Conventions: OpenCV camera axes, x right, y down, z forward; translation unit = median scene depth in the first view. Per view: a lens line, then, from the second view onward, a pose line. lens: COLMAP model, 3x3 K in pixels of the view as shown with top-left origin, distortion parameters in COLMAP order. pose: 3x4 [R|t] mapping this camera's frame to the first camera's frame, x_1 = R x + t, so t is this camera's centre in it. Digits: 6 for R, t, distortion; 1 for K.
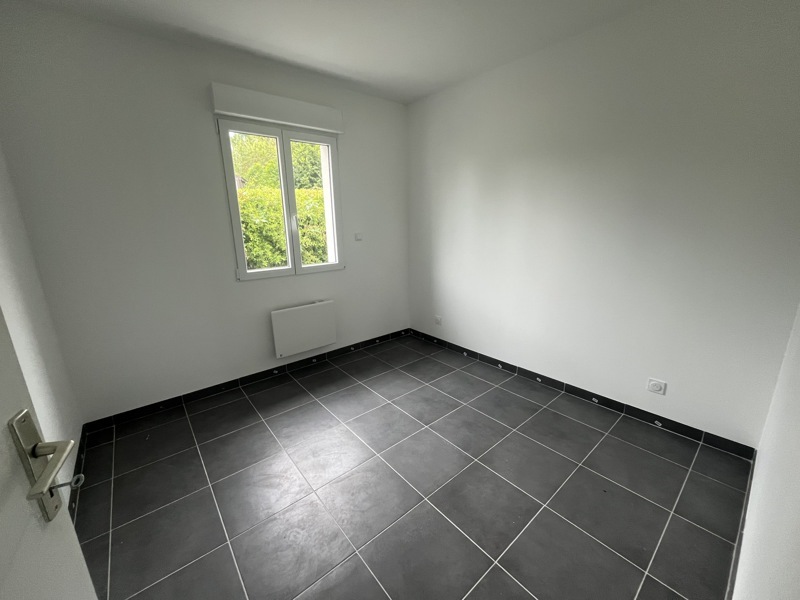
lens RADIAL K [[319.5, 0, 405.3], [0, 319.5, 299.2], [0, 0, 1]] dist [0.000078, -0.000199]
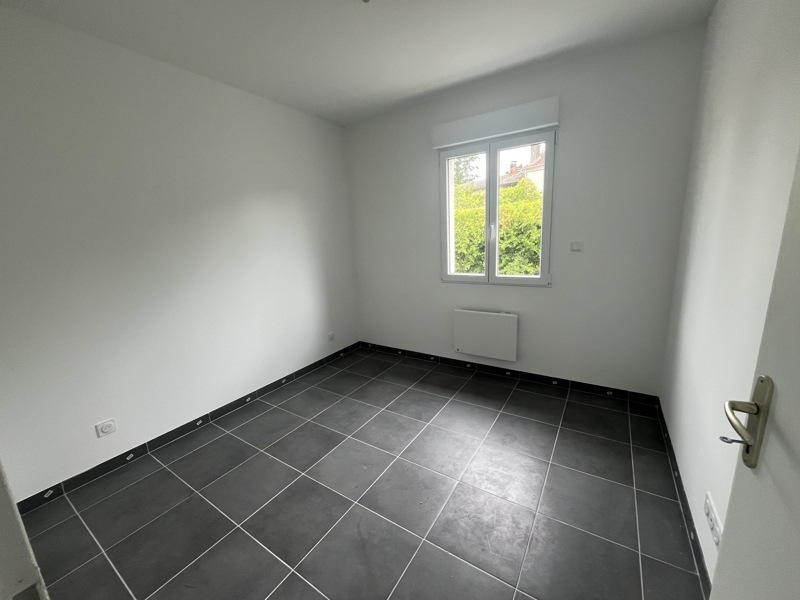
lens RADIAL K [[319.5, 0, 402.4], [0, 319.5, 303.7], [0, 0, 1]] dist [0.000078, -0.000199]
pose [[0.277849, 0.200350, -0.939500, 0.555991], [-0.176855, 0.971960, 0.154969, -0.120560], [0.944205, 0.123097, 0.305491, 0.430114]]
